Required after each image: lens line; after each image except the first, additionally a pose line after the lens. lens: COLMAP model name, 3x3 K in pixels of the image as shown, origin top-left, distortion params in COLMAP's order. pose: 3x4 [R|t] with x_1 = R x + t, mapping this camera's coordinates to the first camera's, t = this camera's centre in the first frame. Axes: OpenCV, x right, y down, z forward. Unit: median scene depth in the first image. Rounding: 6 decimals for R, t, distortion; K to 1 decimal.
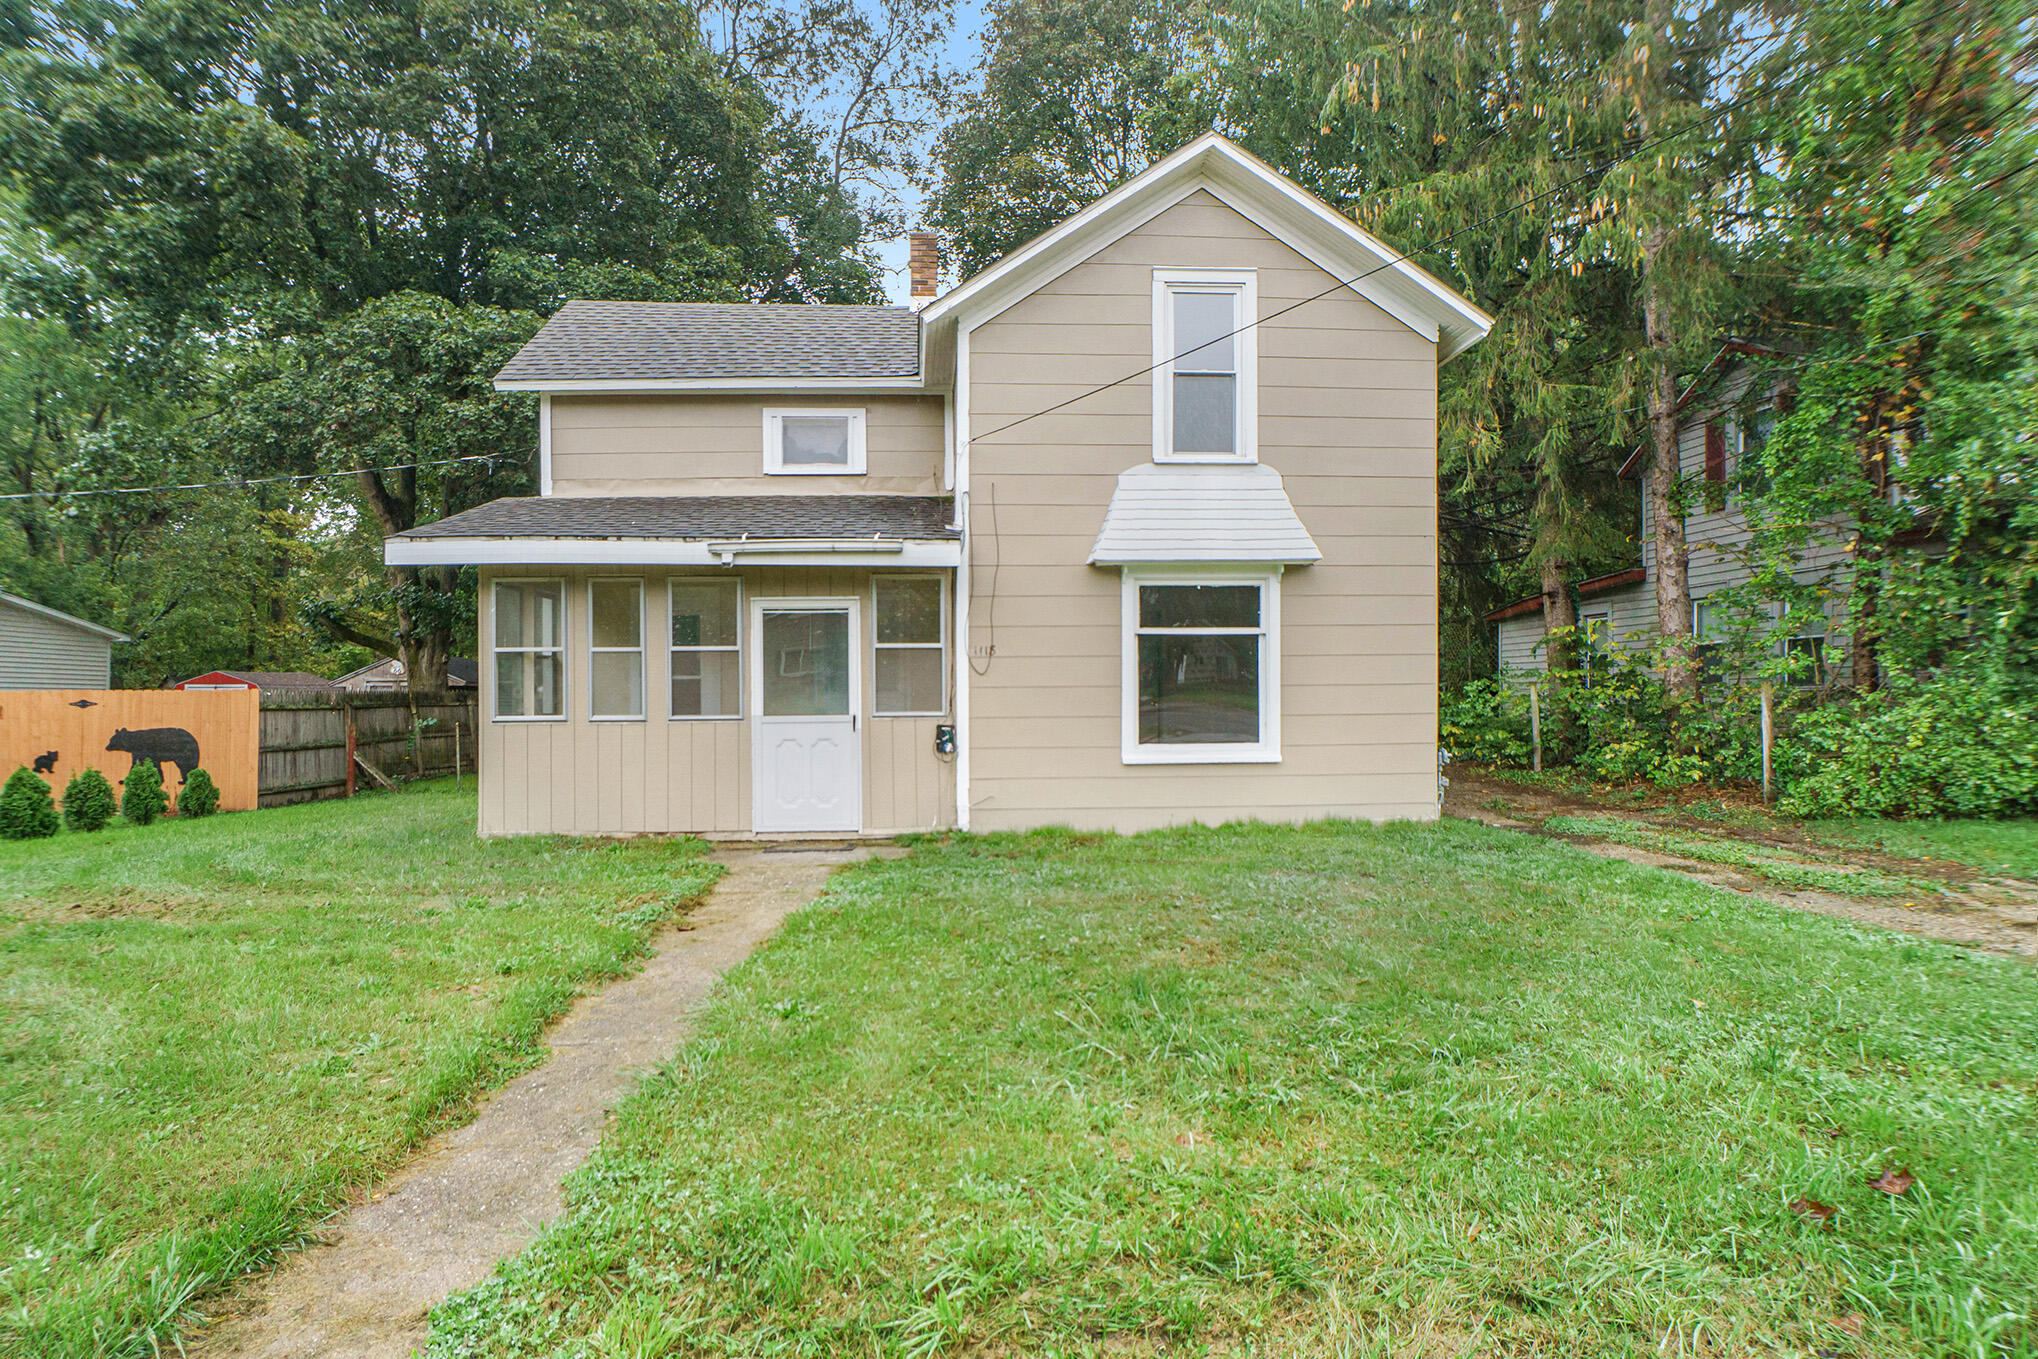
lens RADIAL K [[1102.5, 0, 1019.4], [0, 1102.5, 731.5], [0, 0, 1]] dist [-0.041673, 0.001482]
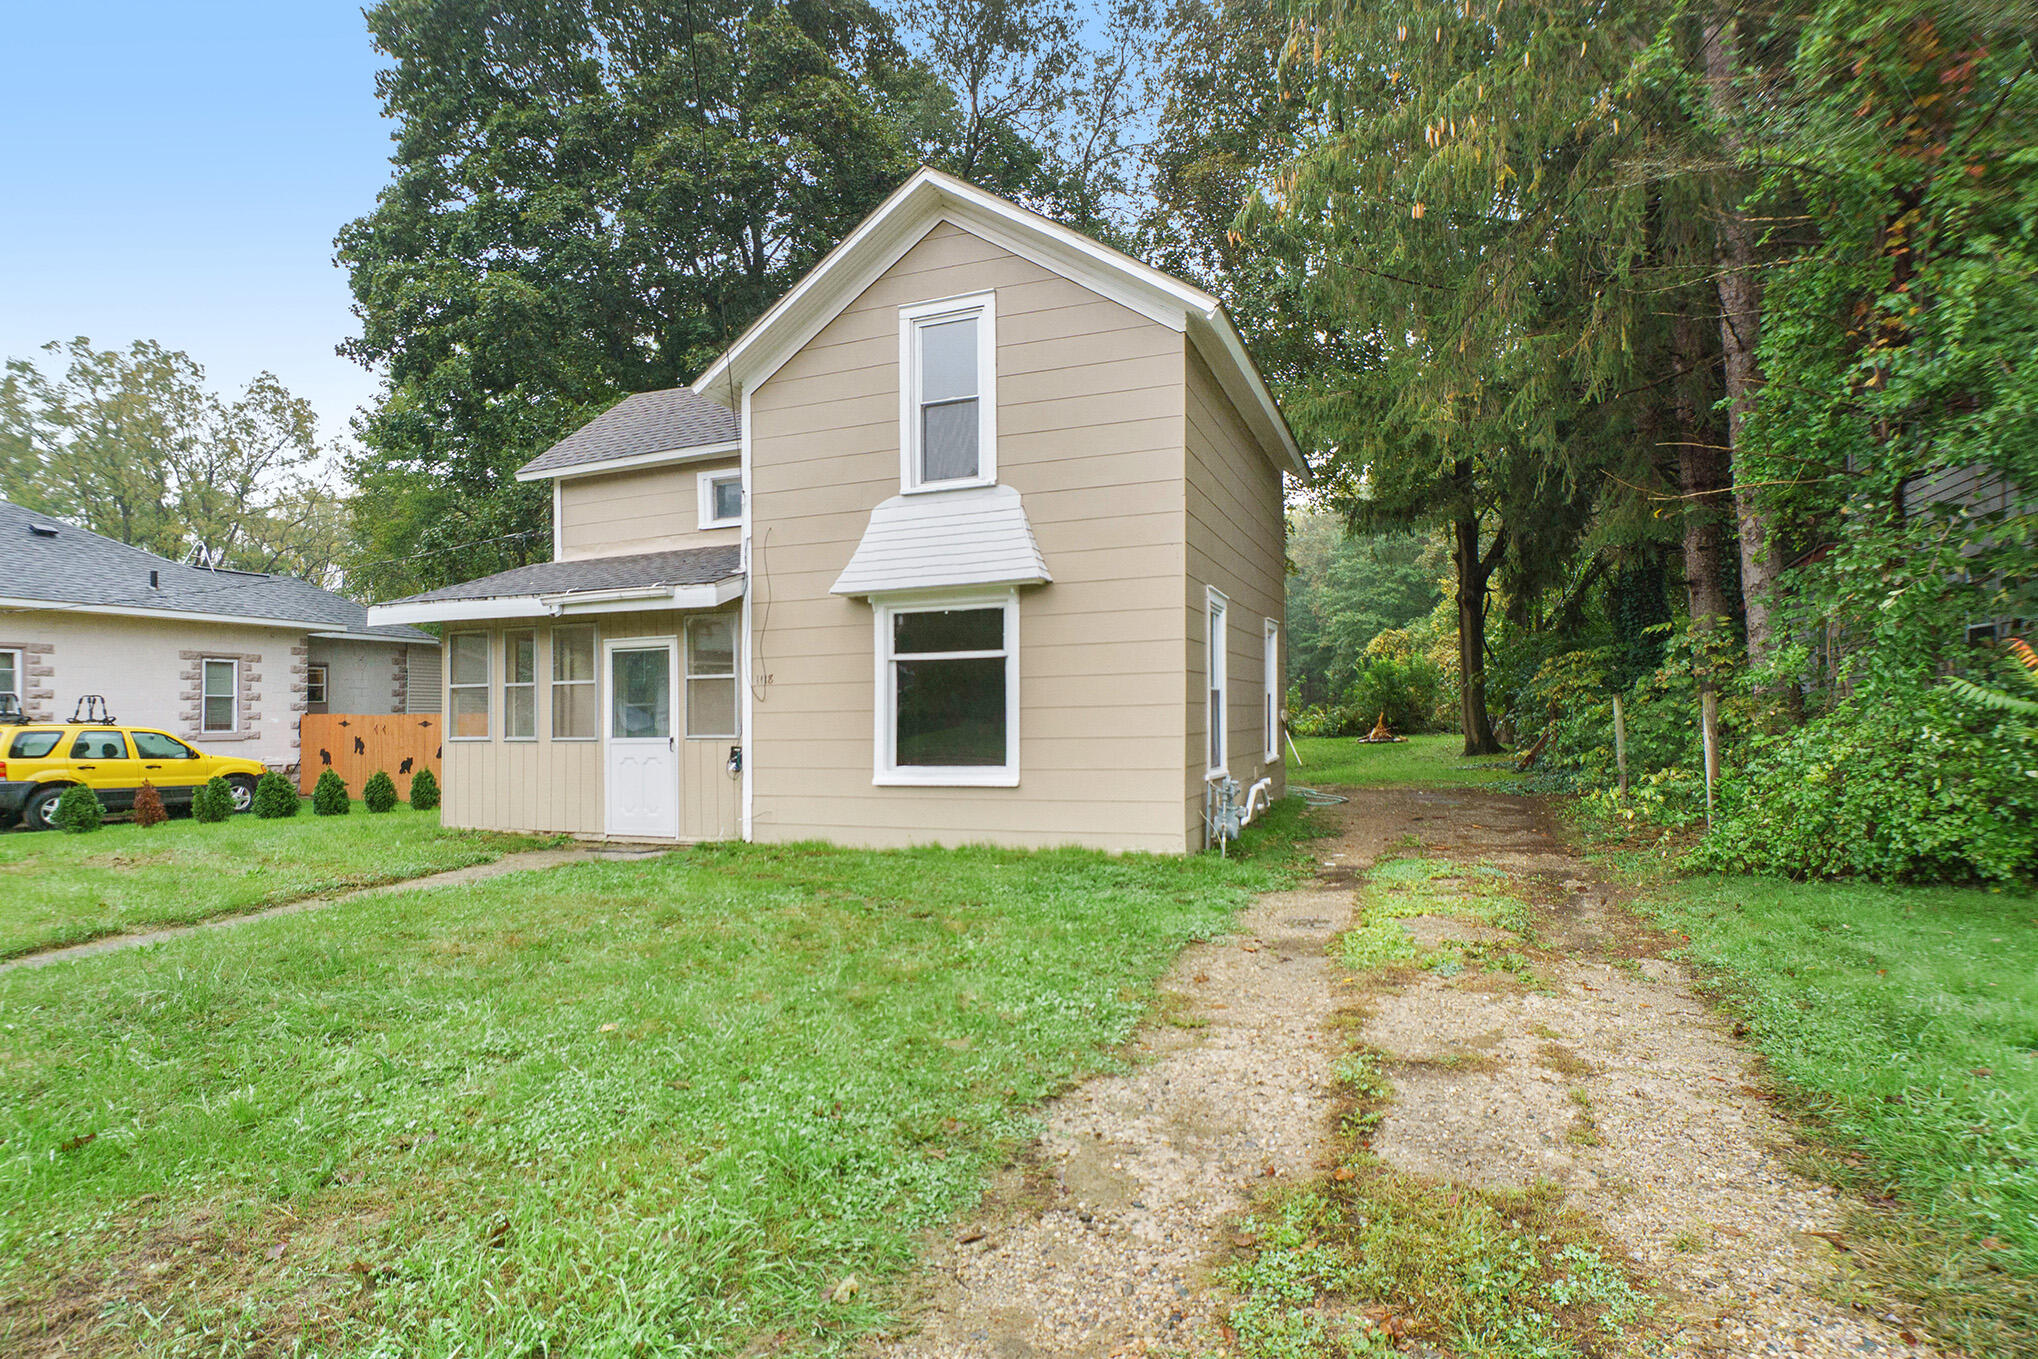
lens RADIAL K [[1102.5, 0, 1019.4], [0, 1102.5, 731.5], [0, 0, 1]] dist [-0.041673, 0.001482]
pose [[0.898357, 0.000930, -0.439264, 0.675292], [-0.005203, 0.999950, -0.008524, -0.012859], [0.439235, 0.009943, 0.898317, 0.118476]]
